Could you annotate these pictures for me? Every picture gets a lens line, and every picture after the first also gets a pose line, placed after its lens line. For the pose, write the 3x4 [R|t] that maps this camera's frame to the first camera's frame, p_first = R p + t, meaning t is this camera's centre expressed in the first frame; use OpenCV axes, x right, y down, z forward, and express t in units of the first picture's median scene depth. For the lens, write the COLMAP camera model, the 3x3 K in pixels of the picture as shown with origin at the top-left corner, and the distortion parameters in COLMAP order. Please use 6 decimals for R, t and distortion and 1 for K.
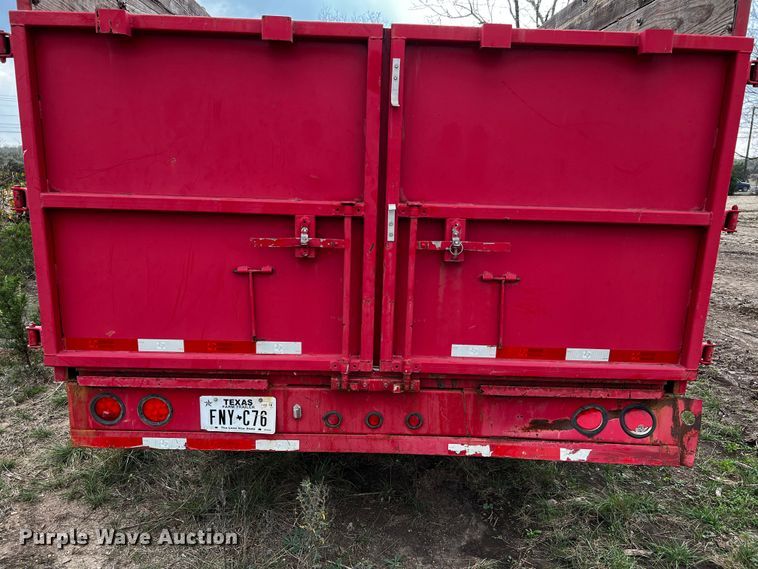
lens RADIAL K [[561.5, 0, 380.8], [0, 561.5, 292.8], [0, 0, 1]] dist [0.049966, -0.056099]
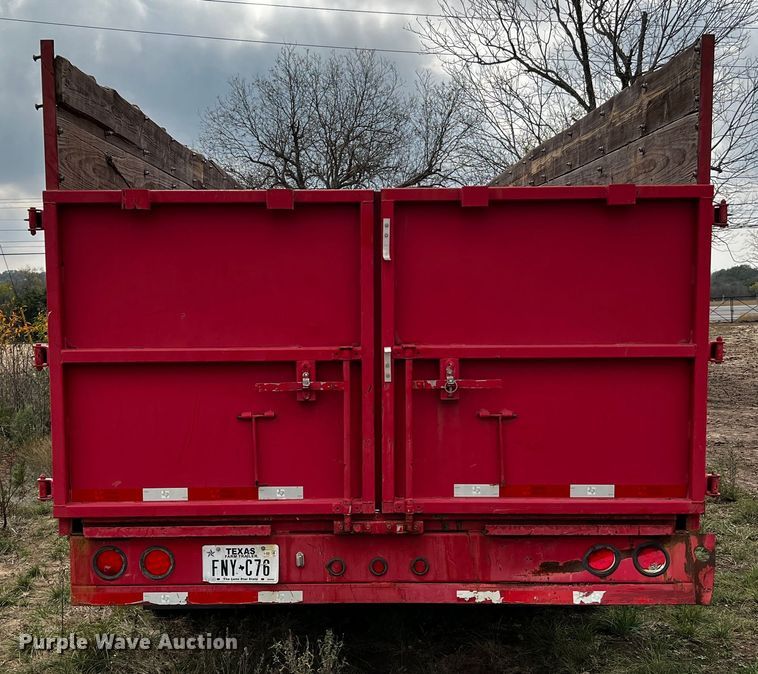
lens RADIAL K [[1011.1, 0, 360.7], [0, 1011.1, 367.5], [0, 0, 1]] dist [0.092637, 0.000000]
pose [[0.998934, -0.036856, -0.027796, 0.018908], [0.032624, 0.989649, -0.139755, 0.131137], [0.032659, 0.138699, 0.989796, -0.800733]]
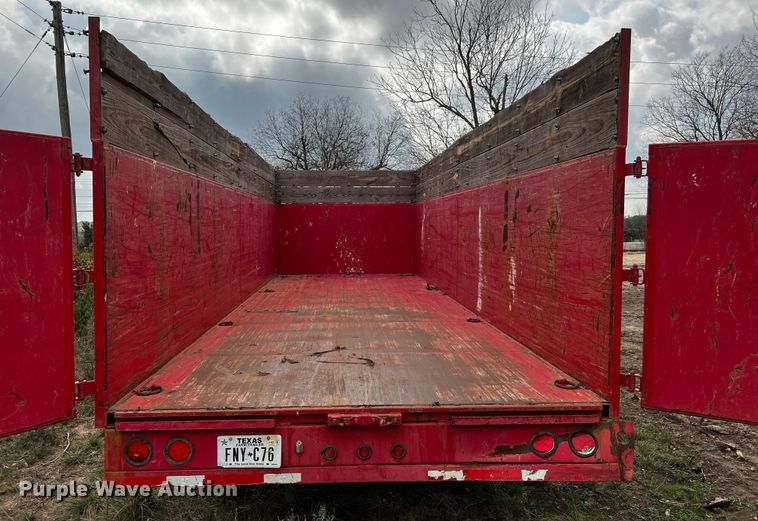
lens RADIAL K [[569.3, 0, 375.7], [0, 569.3, 248.3], [0, 0, 1]] dist [0.022233, 0.010769]
pose [[0.998858, -0.030346, 0.036906, -0.019818], [0.036733, 0.981673, -0.186997, 0.031514], [-0.030556, 0.188140, 0.981667, -0.265266]]
